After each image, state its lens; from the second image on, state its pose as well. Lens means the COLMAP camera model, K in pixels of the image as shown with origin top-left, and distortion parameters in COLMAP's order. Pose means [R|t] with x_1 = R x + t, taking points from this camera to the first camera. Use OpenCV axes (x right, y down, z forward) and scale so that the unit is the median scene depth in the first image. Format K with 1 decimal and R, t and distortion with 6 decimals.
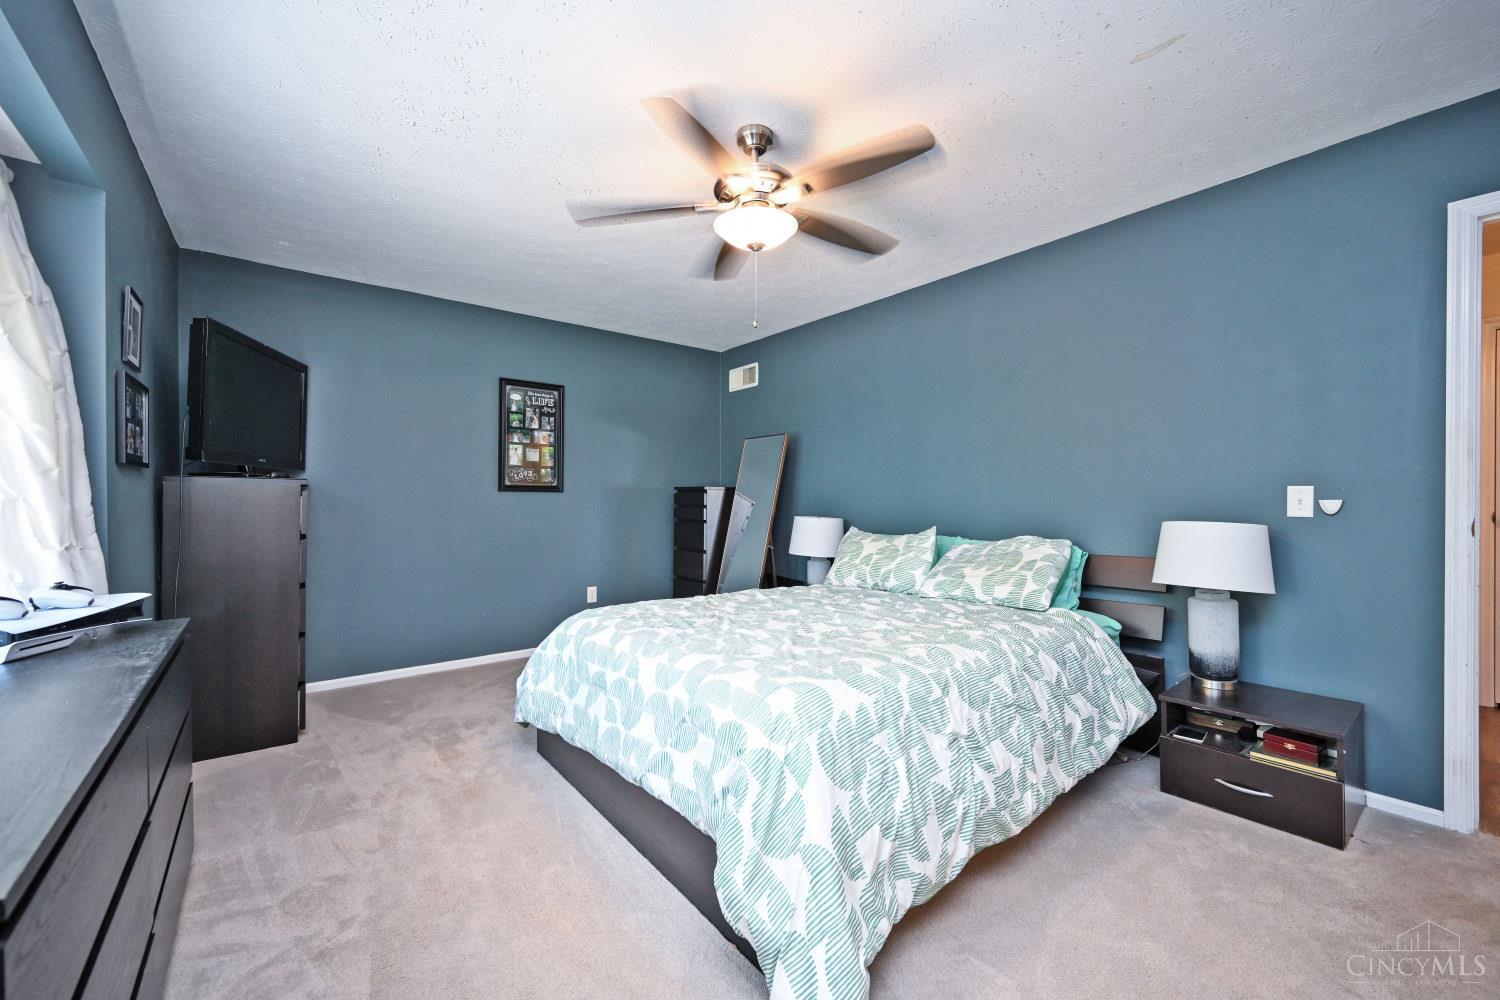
lens RADIAL K [[596.4, 0, 747.5], [0, 596.4, 497.1], [0, 0, 1]] dist [0.001505, 0.000113]
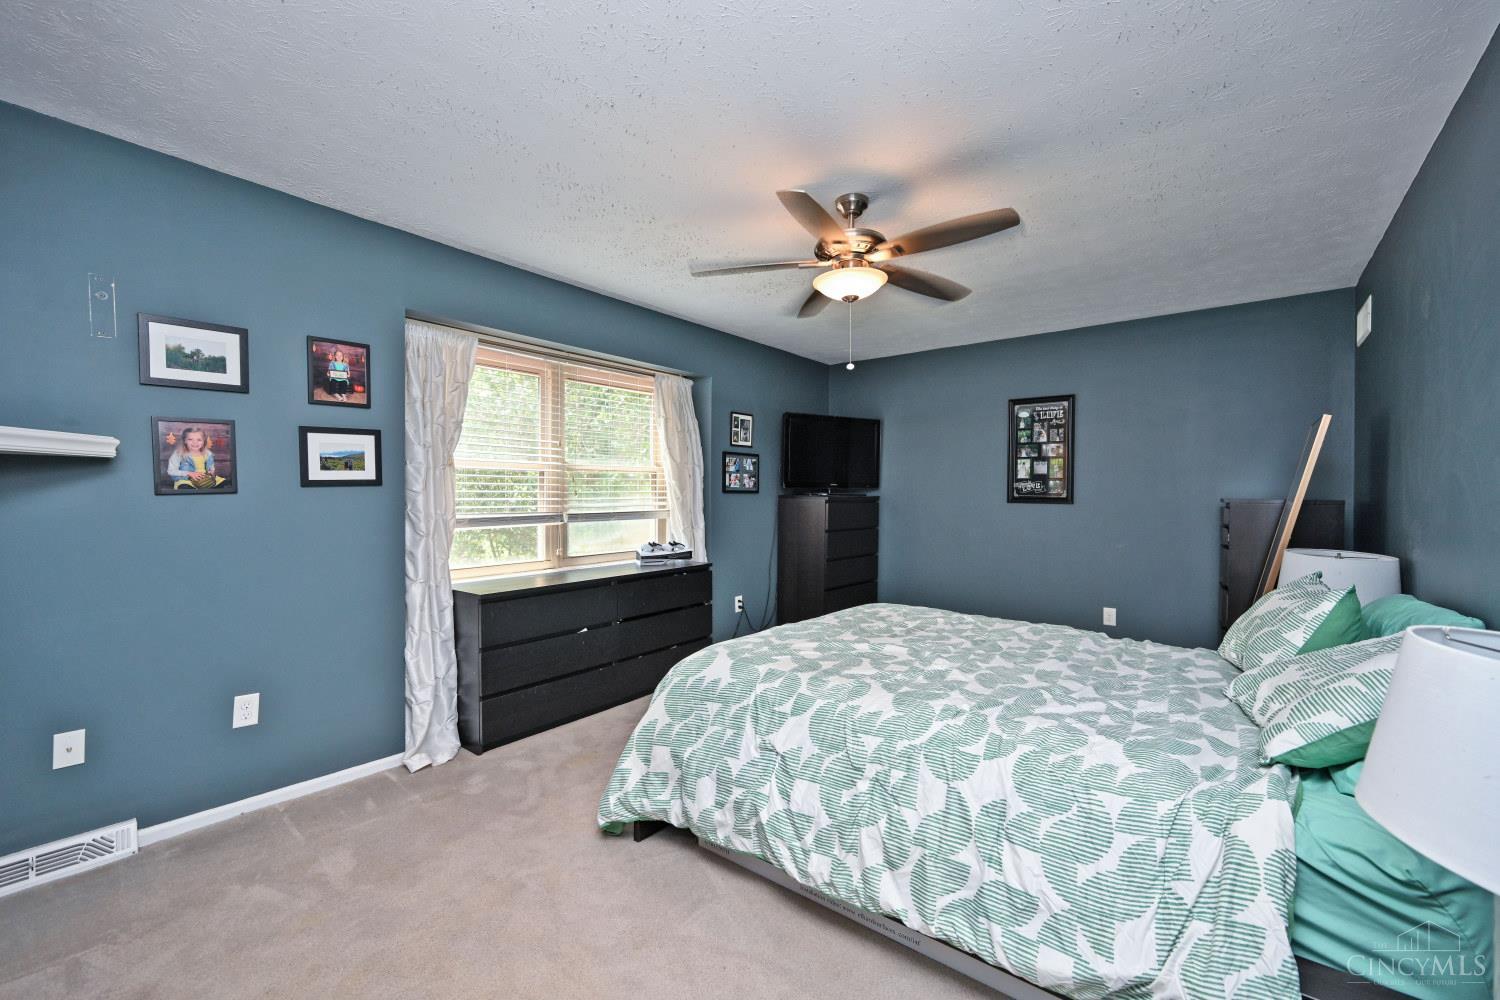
lens RADIAL K [[596.4, 0, 747.6], [0, 596.4, 503.0], [0, 0, 1]] dist [0.001505, 0.000113]
pose [[0.204543, 0.011135, -0.978794, 0.551273], [-0.000516, 0.999936, 0.011268, -0.021099], [0.978857, -0.001800, 0.204536, 0.292428]]
